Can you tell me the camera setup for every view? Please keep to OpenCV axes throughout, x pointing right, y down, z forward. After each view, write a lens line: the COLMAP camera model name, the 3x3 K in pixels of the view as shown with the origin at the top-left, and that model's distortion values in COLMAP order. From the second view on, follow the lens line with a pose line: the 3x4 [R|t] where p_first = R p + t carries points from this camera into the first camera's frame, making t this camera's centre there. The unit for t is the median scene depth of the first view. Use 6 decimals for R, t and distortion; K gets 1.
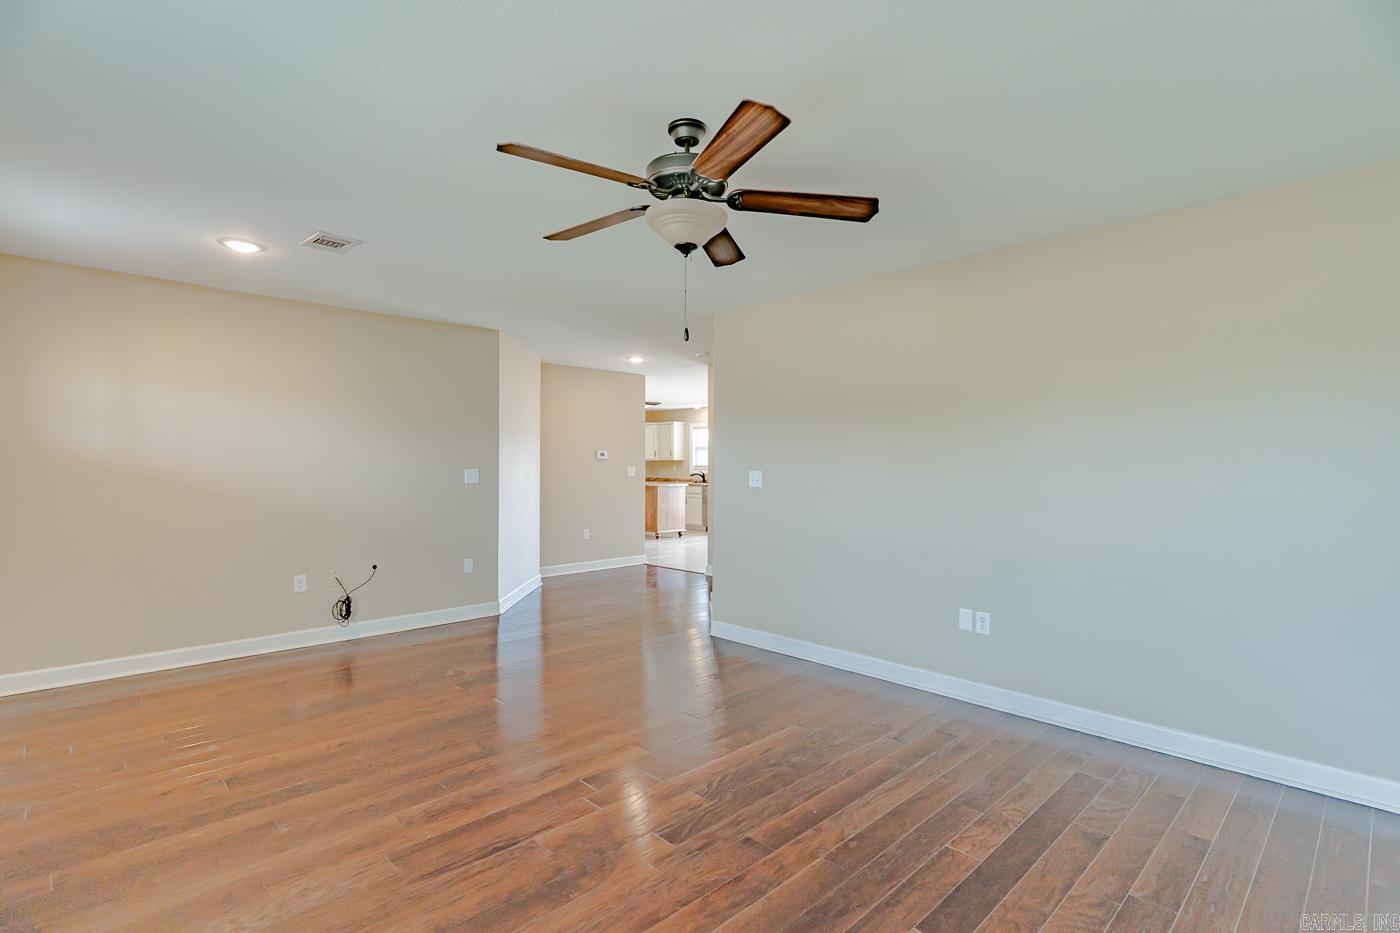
lens RADIAL K [[665.7, 0, 694.8], [0, 665.7, 467.3], [0, 0, 1]] dist [0.000078, 0.000327]
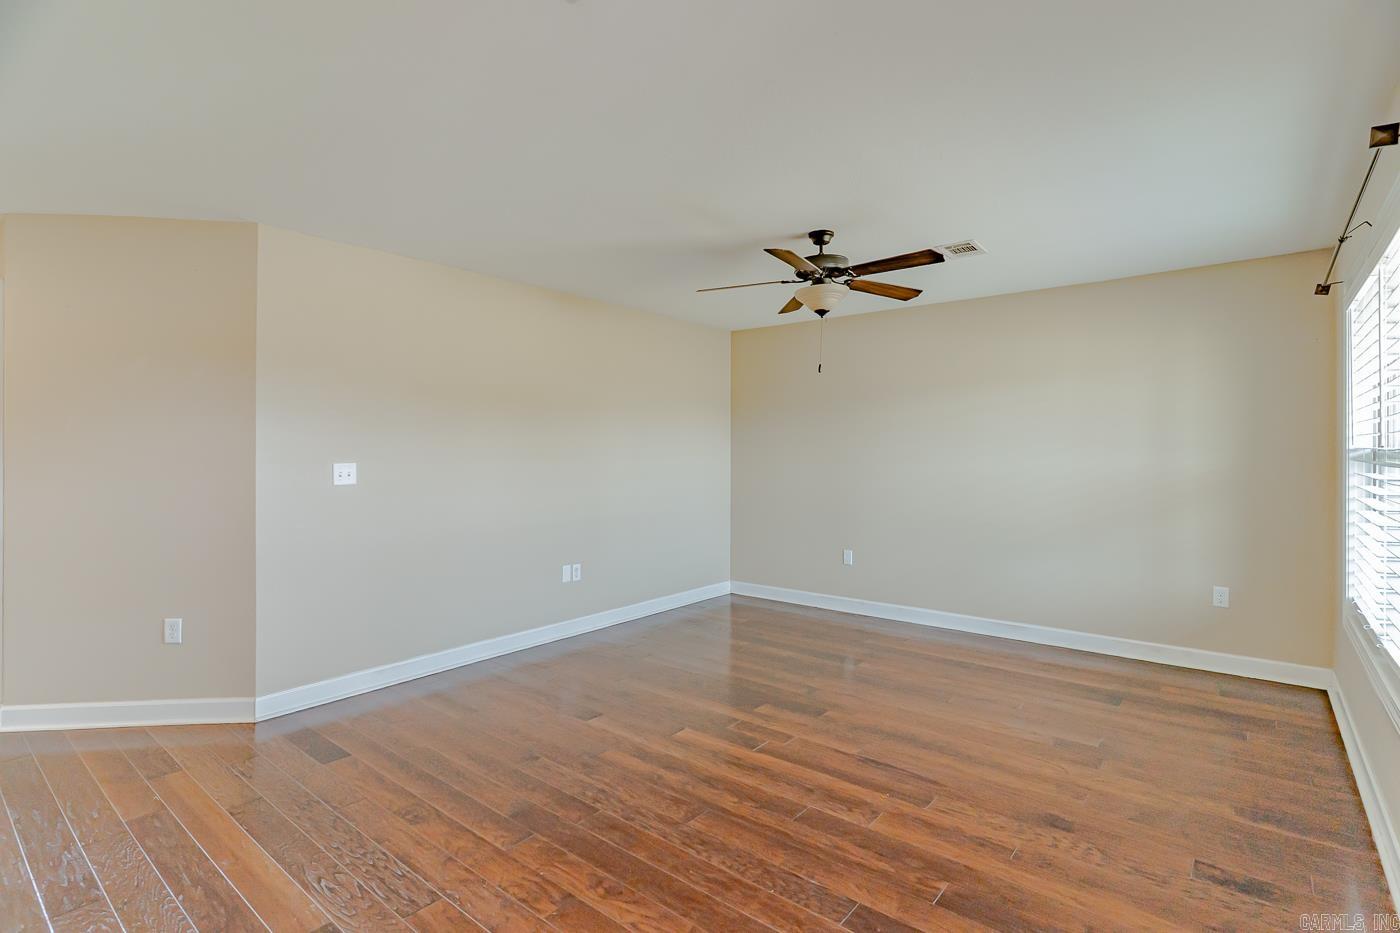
lens RADIAL K [[677.4, 0, 688.0], [0, 677.4, 462.3], [0, 0, 1]] dist [0.000160, -0.000206]
pose [[-0.108247, -0.016100, 0.993994, -1.100420], [0.005748, 0.999842, 0.016821, -0.009442], [-0.994107, 0.007534, -0.108137, 1.086610]]
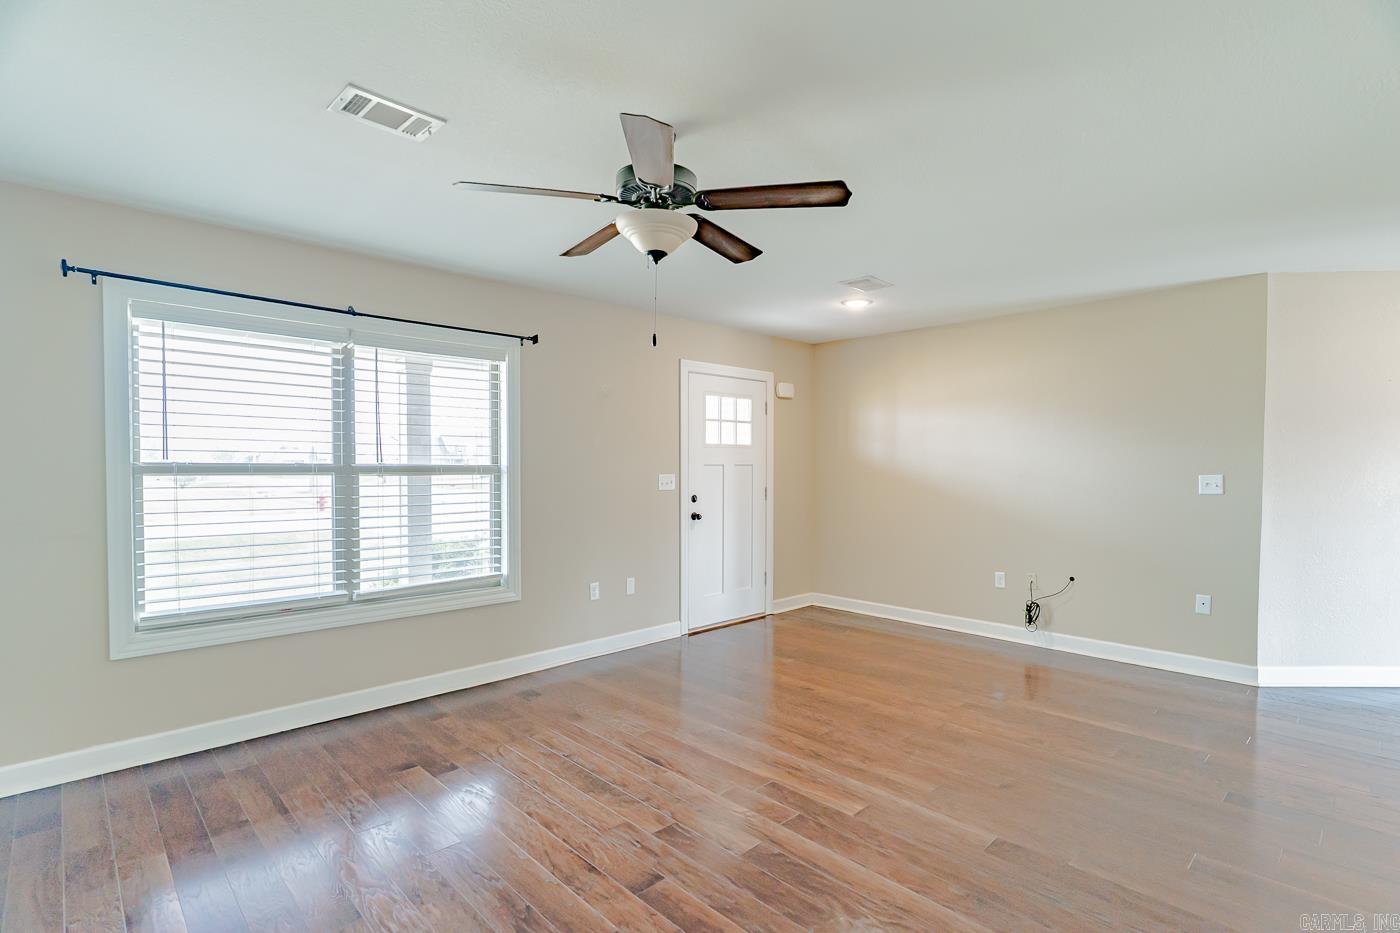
lens RADIAL K [[665.7, 0, 694.8], [0, 665.7, 467.3], [0, 0, 1]] dist [0.000078, 0.000327]
pose [[0.001953, -0.003683, -0.999991, 0.746062], [-0.004445, 0.999983, -0.003691, -0.000593], [0.999988, 0.004453, 0.001936, 0.783478]]
